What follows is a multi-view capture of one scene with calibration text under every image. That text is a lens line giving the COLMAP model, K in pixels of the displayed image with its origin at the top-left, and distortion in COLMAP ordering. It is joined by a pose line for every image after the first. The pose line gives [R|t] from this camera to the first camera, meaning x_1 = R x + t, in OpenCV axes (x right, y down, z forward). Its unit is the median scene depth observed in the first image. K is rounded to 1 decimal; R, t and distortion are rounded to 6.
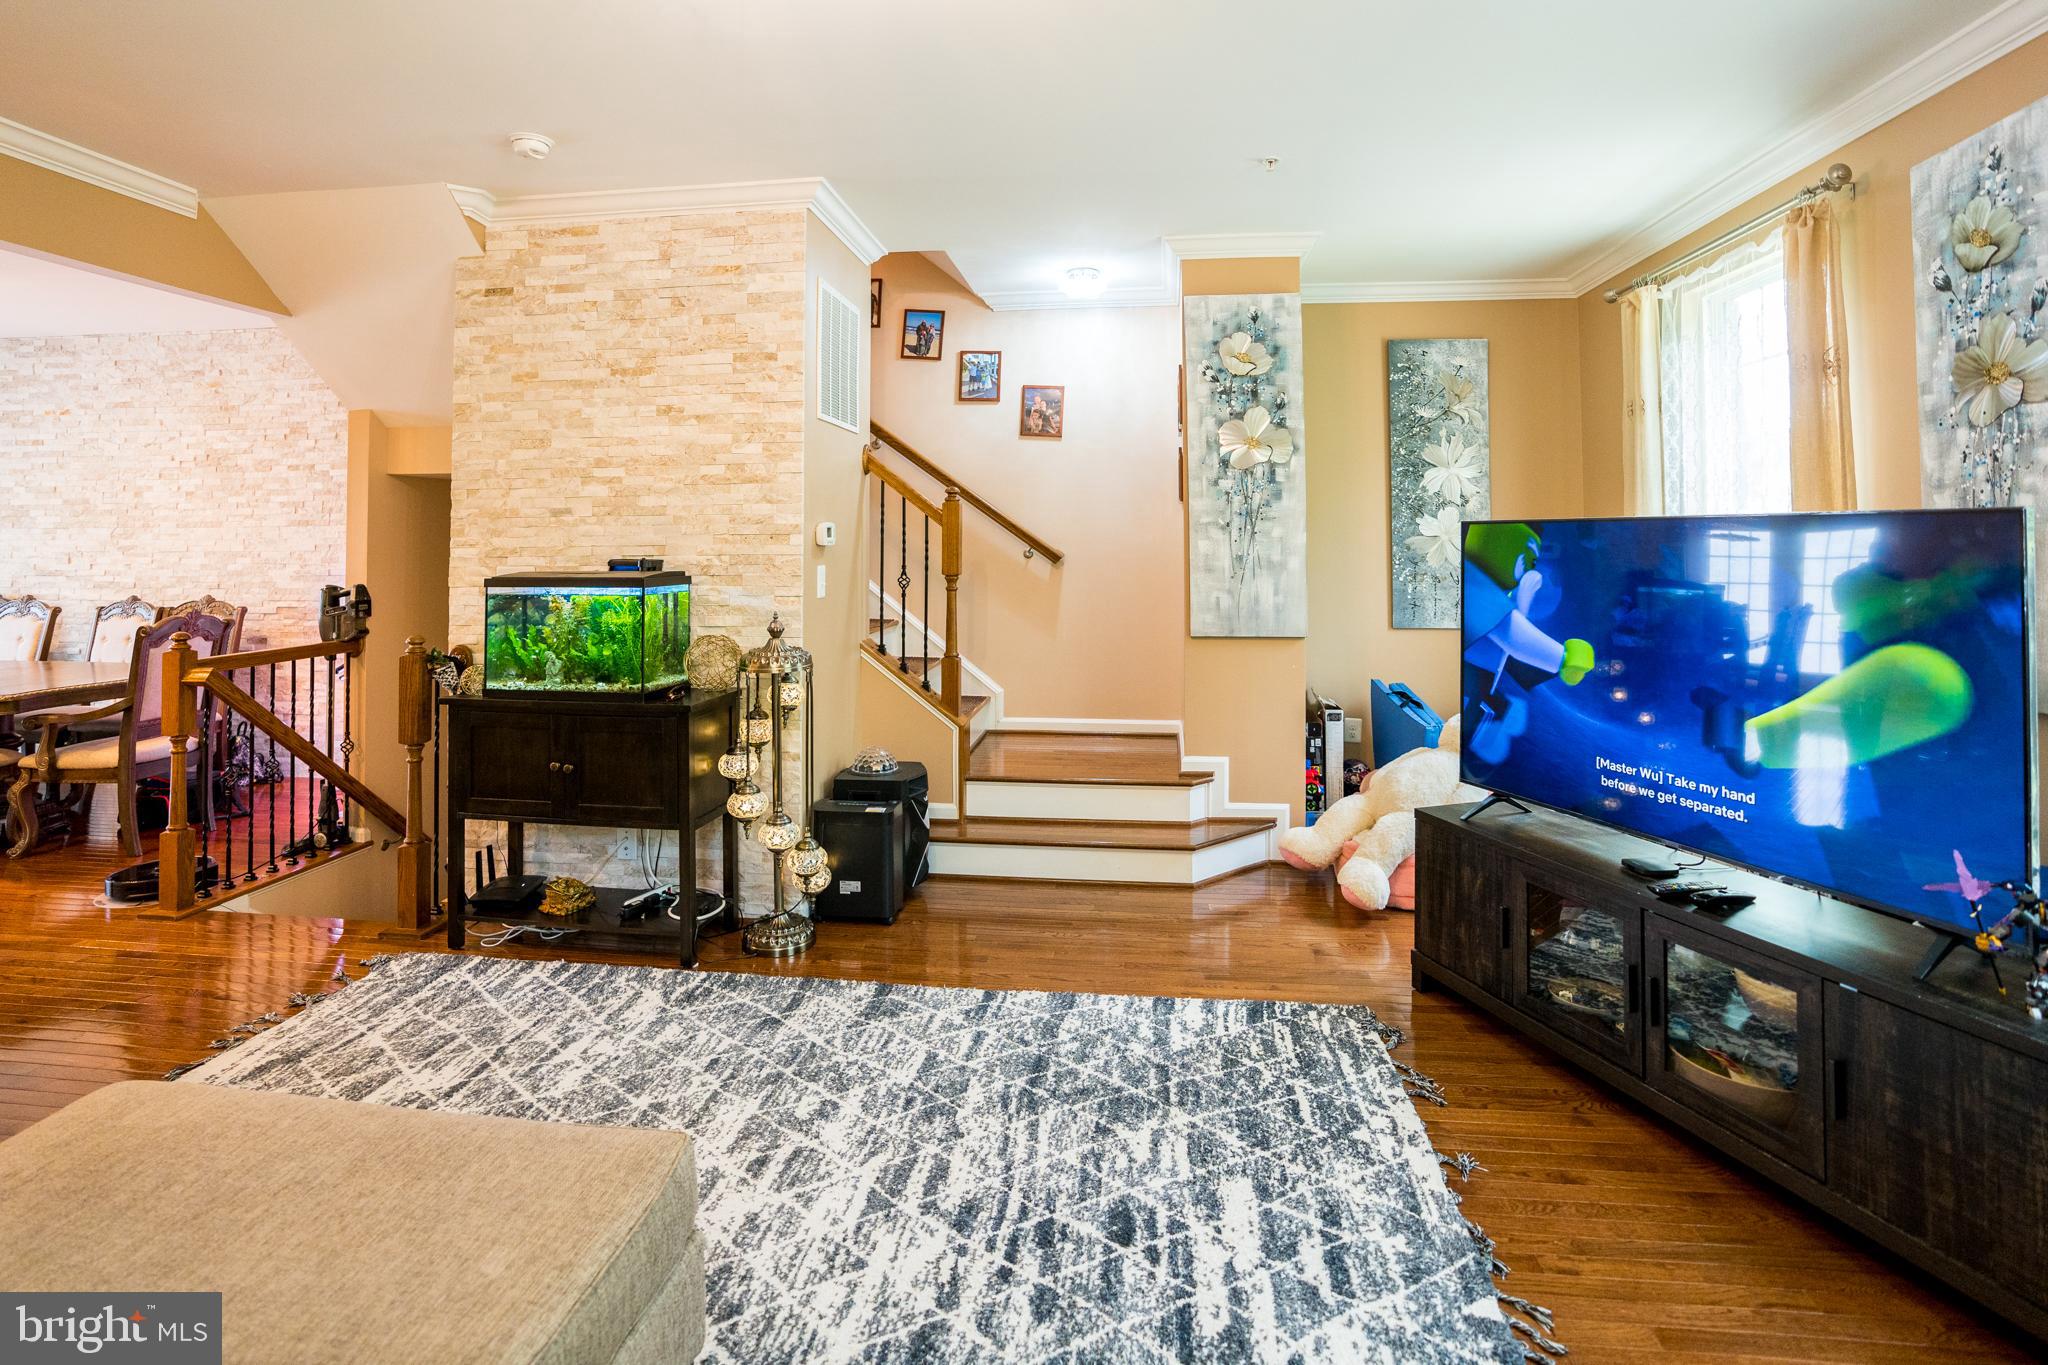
lens RADIAL K [[997.1, 0, 1031.5], [0, 997.1, 521.4], [0, 0, 1]] dist [-0.049087, 0.016145]
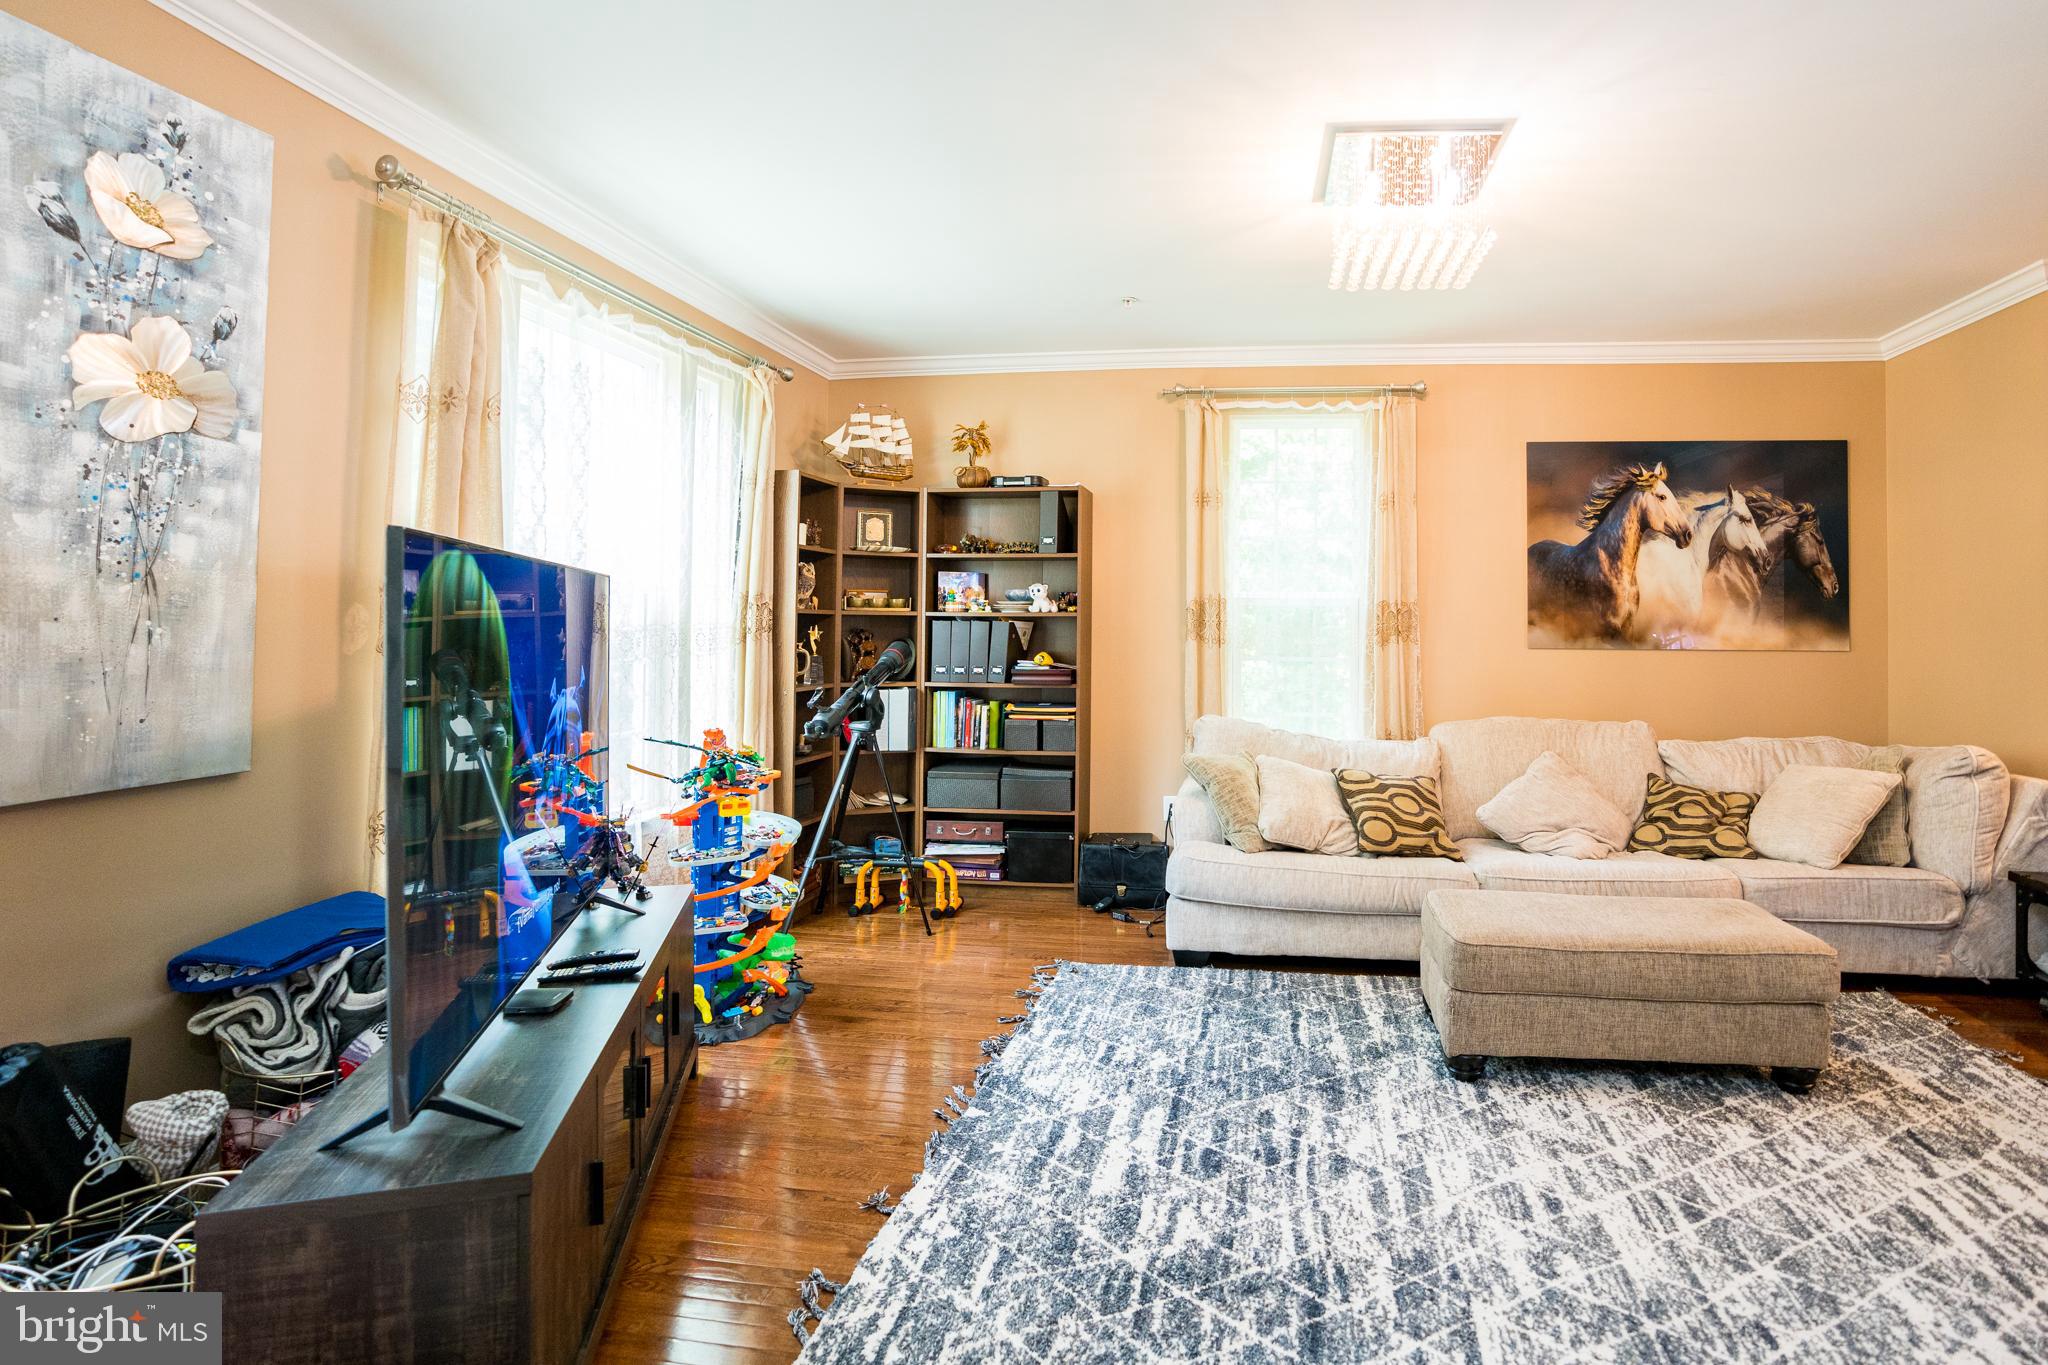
lens RADIAL K [[997.1, 0, 1187.7], [0, 997.1, 603.8], [0, 0, 1]] dist [-0.049087, 0.016145]
pose [[-0.999546, -0.013786, -0.026772, 0.110326], [-0.012636, 0.999009, -0.042670, 0.048681], [0.027334, -0.042312, -0.998730, 1.525547]]
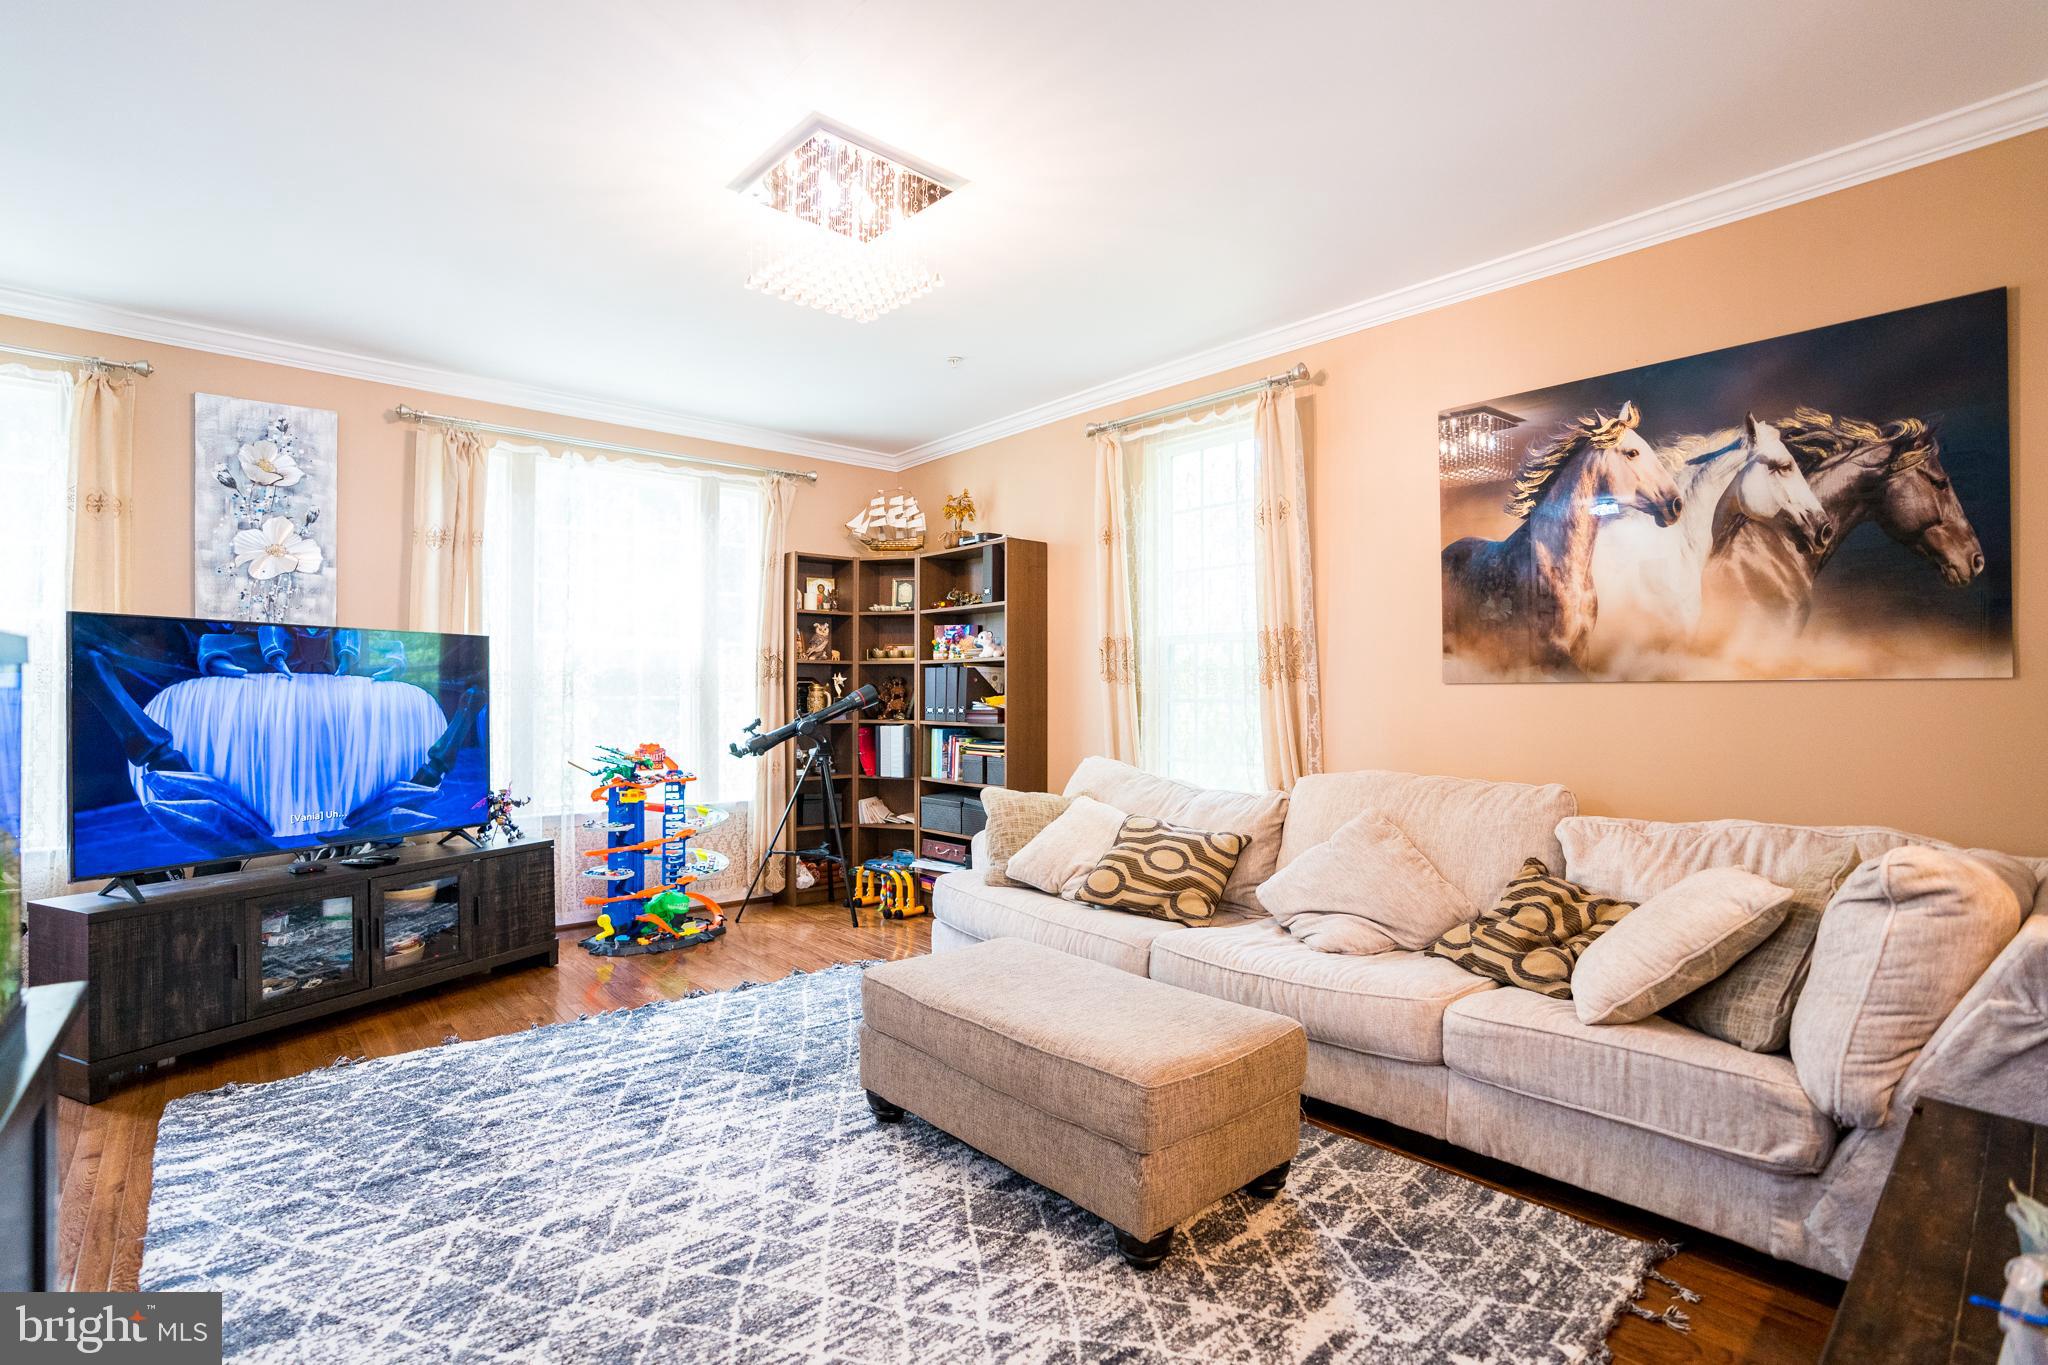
lens RADIAL K [[997.1, 0, 1050.1], [0, 997.1, 681.1], [0, 0, 1]] dist [-0.049087, 0.016145]
pose [[-0.752933, 0.004784, 0.658080, -0.953001], [-0.015791, 0.999554, -0.025333, 0.081814], [-0.657908, -0.029466, -0.752522, 1.145850]]
